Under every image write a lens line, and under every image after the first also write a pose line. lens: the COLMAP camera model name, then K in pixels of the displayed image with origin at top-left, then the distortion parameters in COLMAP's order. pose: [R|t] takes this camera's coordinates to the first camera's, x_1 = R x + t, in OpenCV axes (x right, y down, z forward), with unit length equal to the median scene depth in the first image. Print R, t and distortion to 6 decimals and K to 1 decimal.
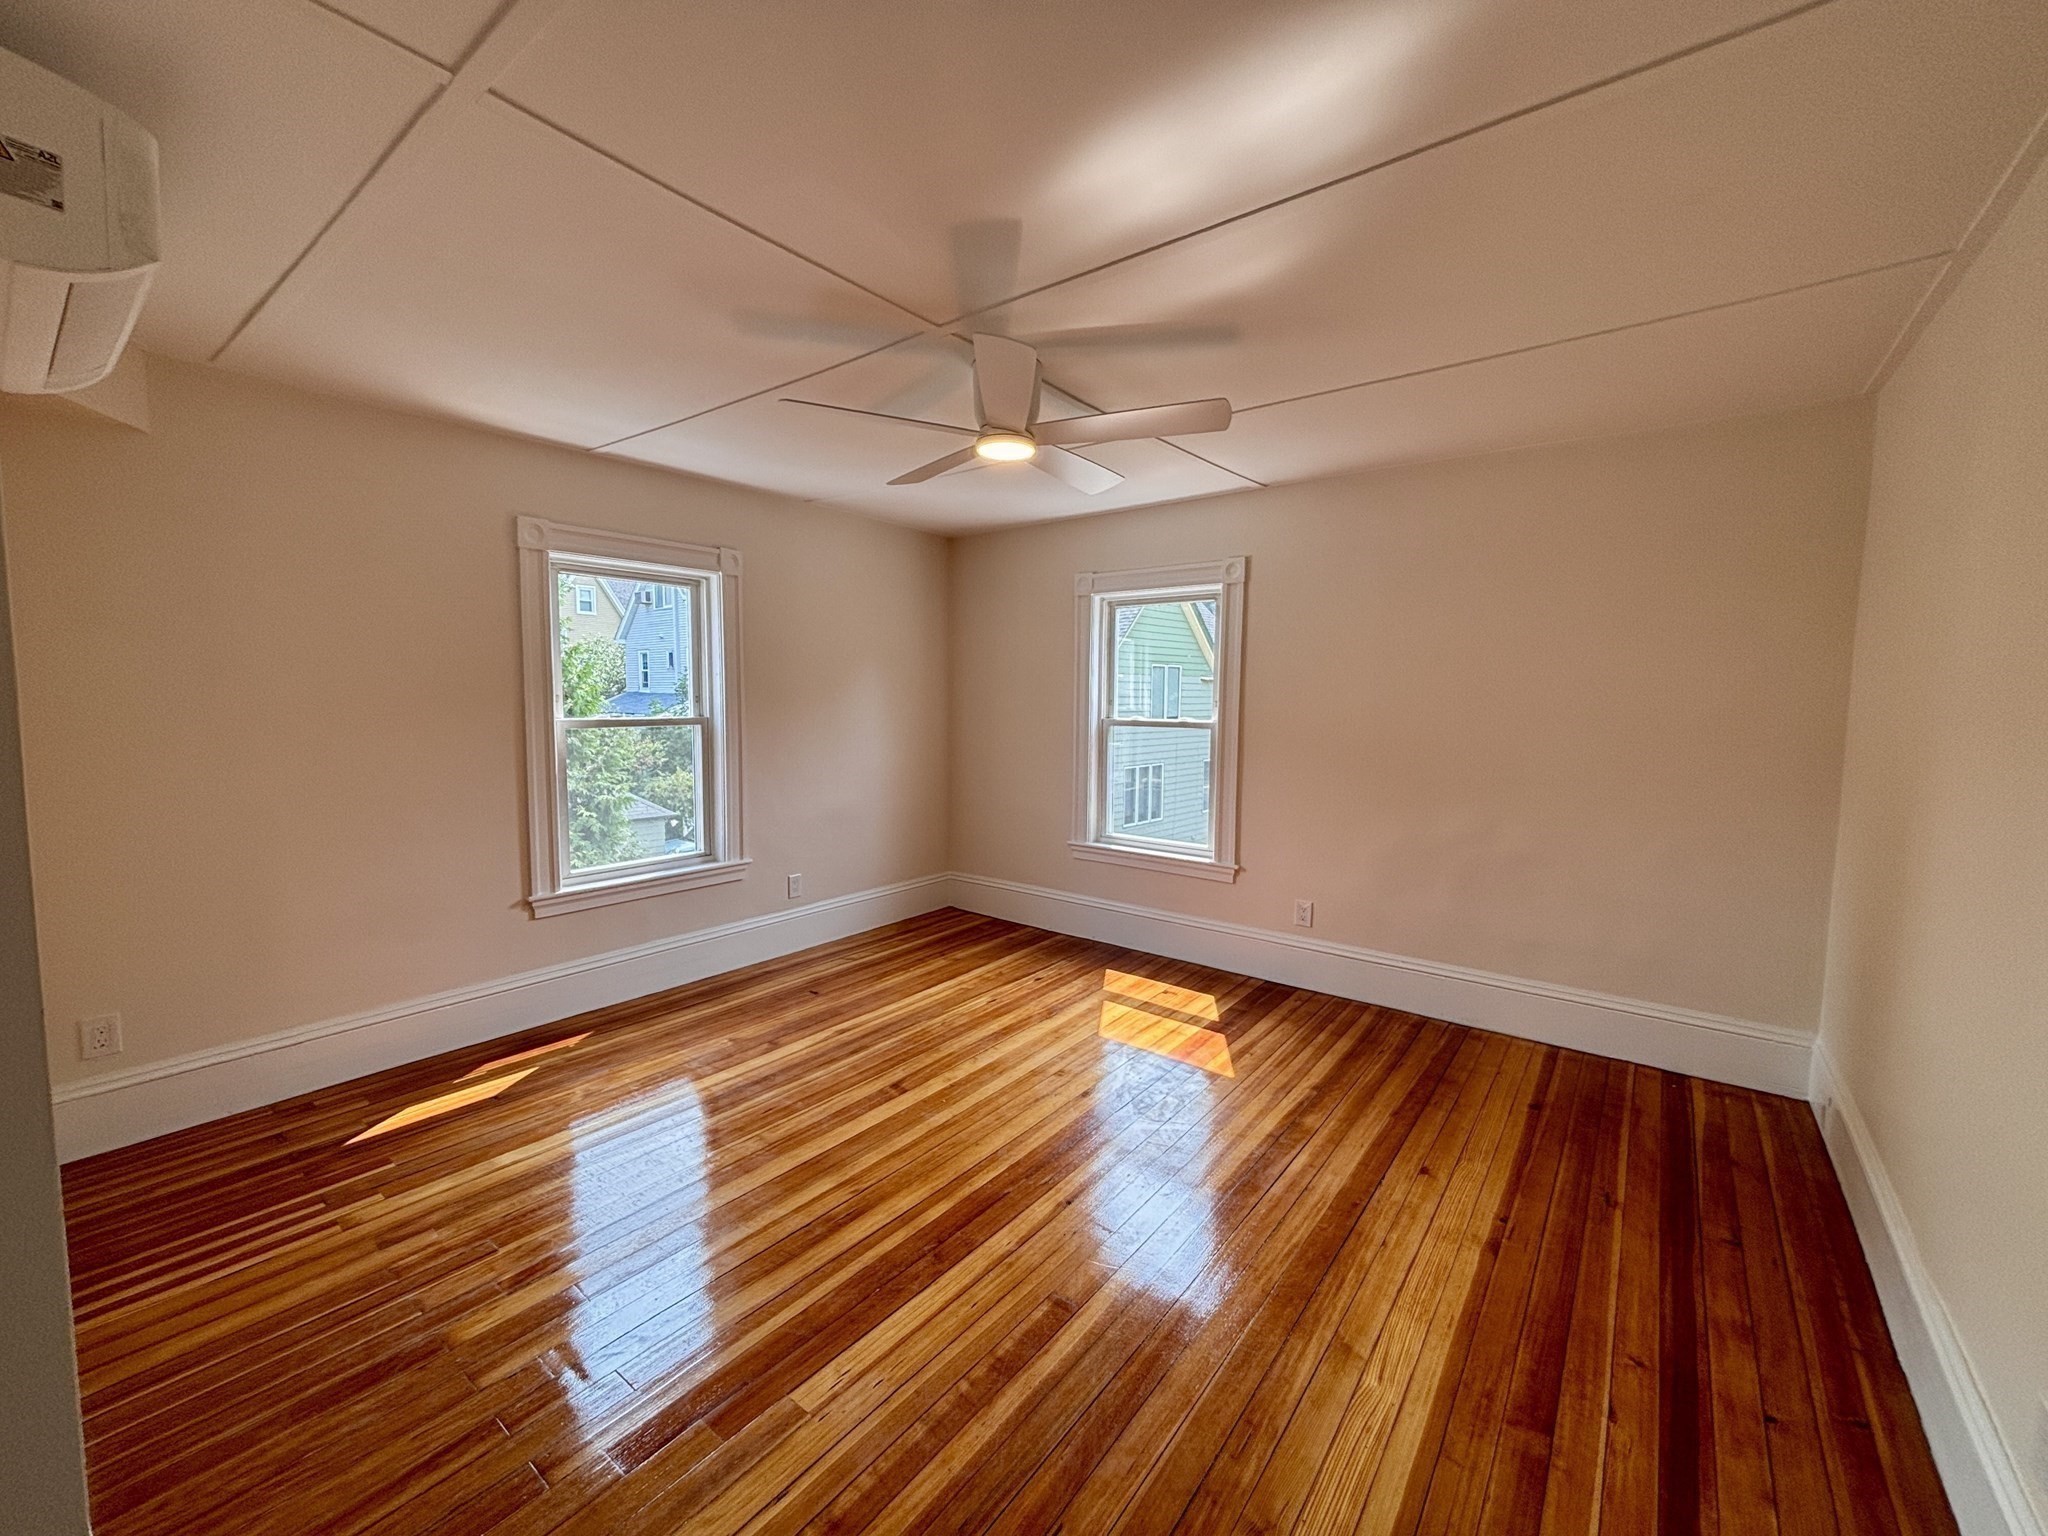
lens RADIAL K [[826.7, 0, 1021.7], [0, 826.7, 762.7], [0, 0, 1]] dist [0.013973, -0.000213]
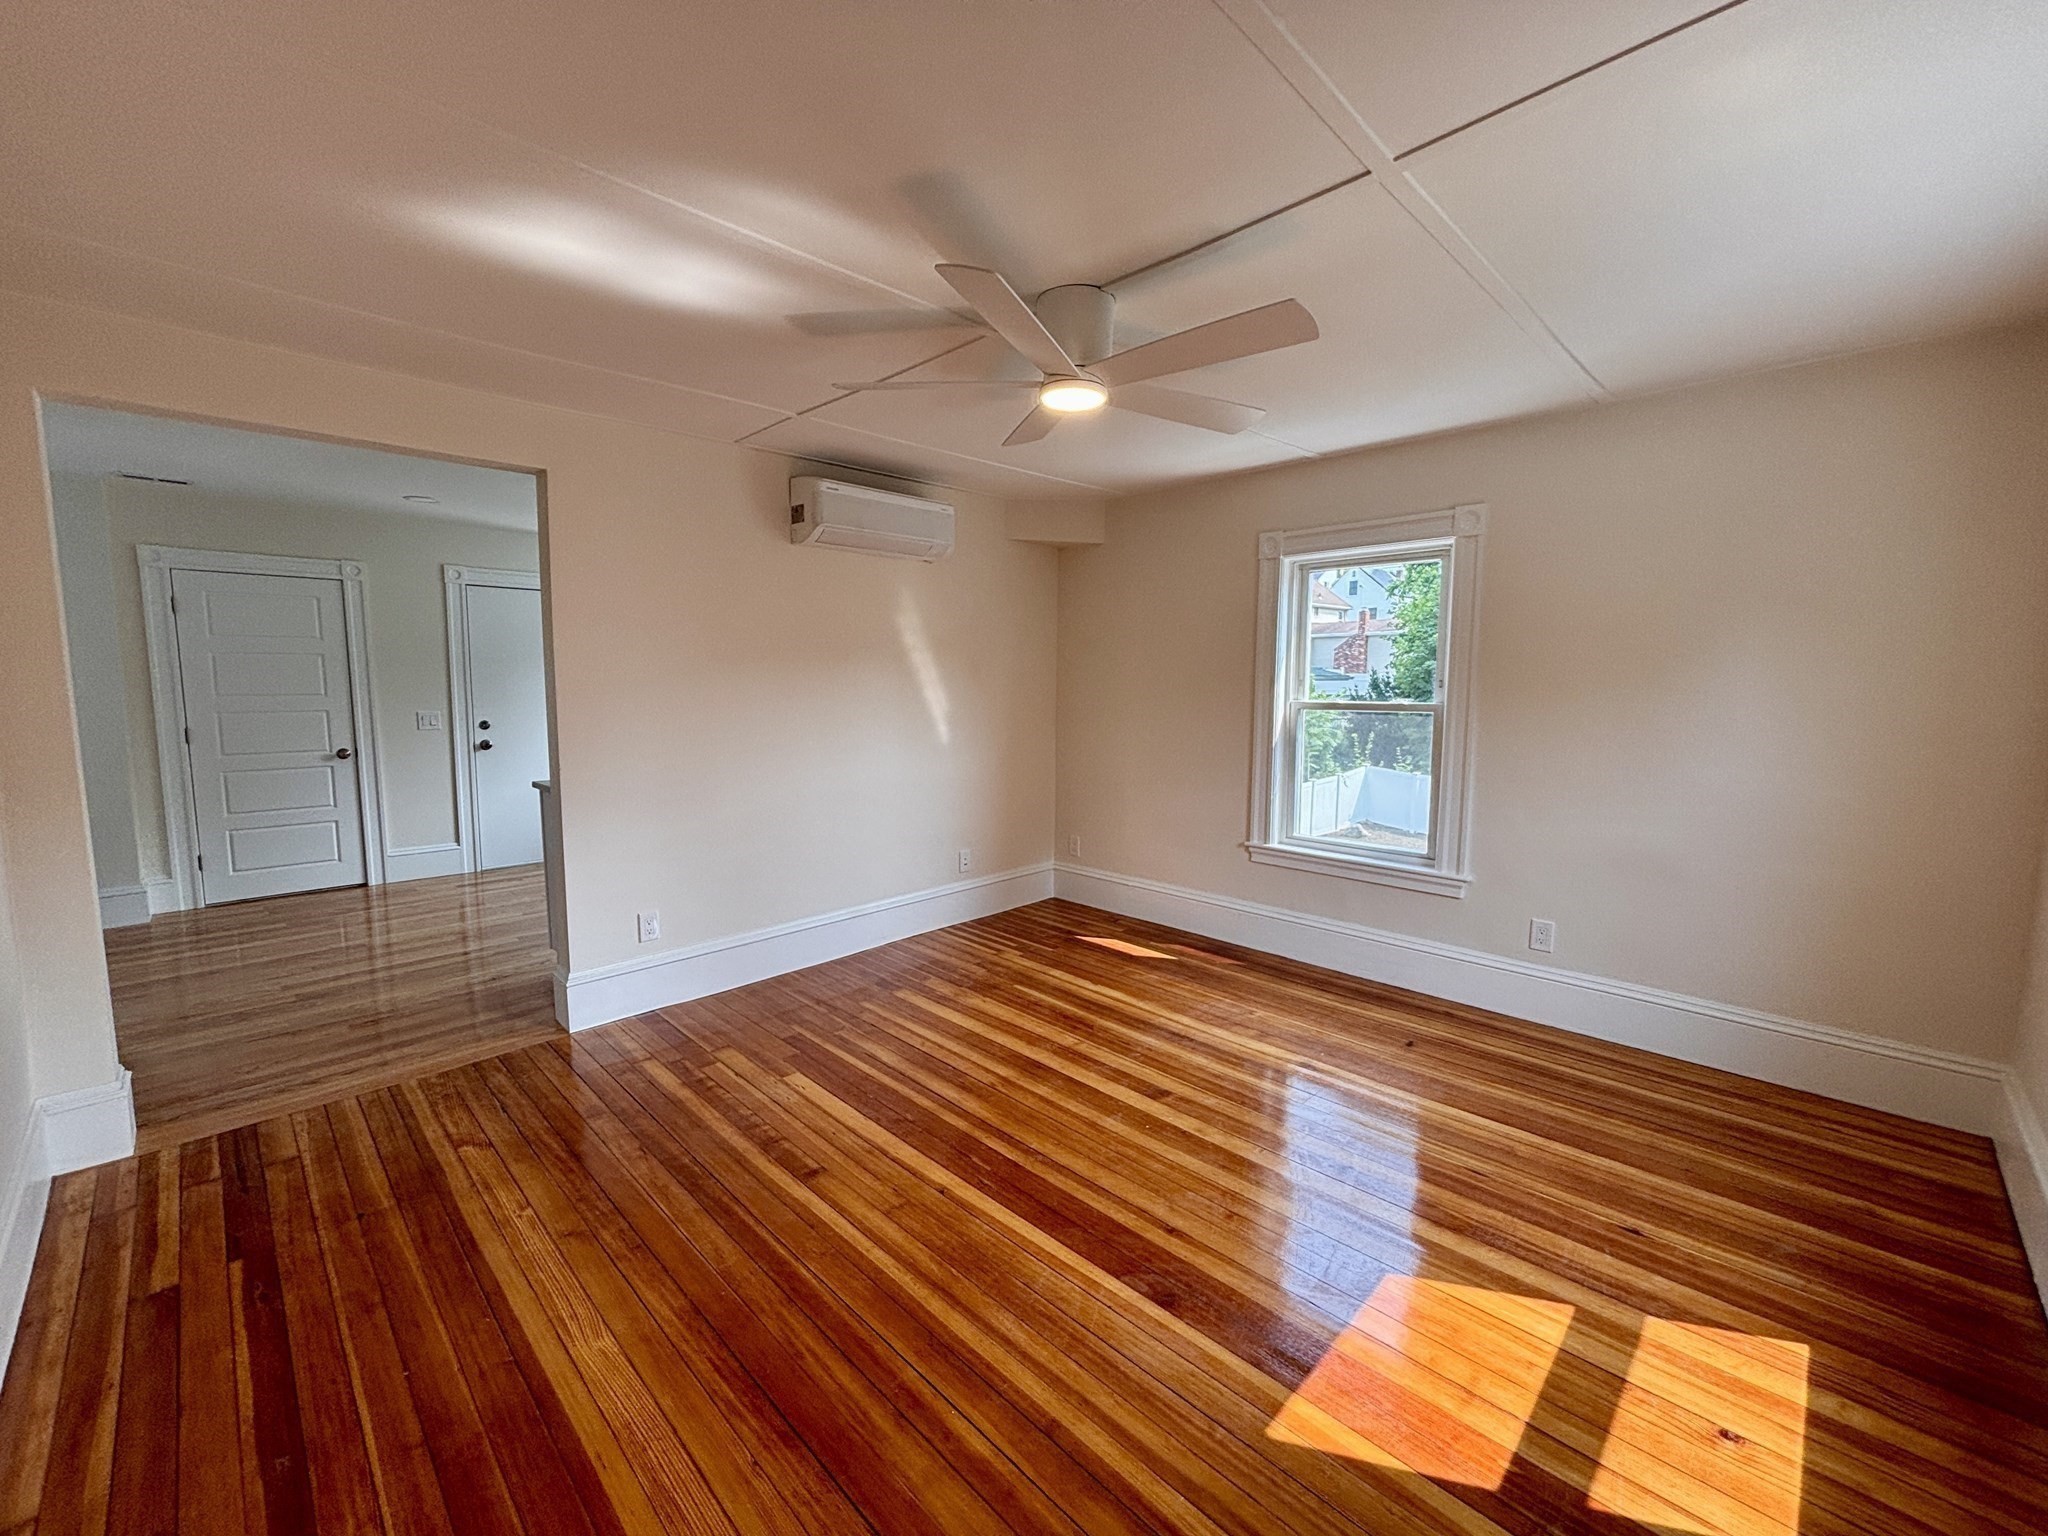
lens RADIAL K [[826.7, 0, 1021.7], [0, 826.7, 762.7], [0, 0, 1]] dist [0.013973, -0.000213]
pose [[-0.118977, 0.095556, -0.988288, 0.663880], [-0.084339, 0.990788, 0.105951, -0.058762], [0.989309, 0.095957, -0.109822, 0.789858]]
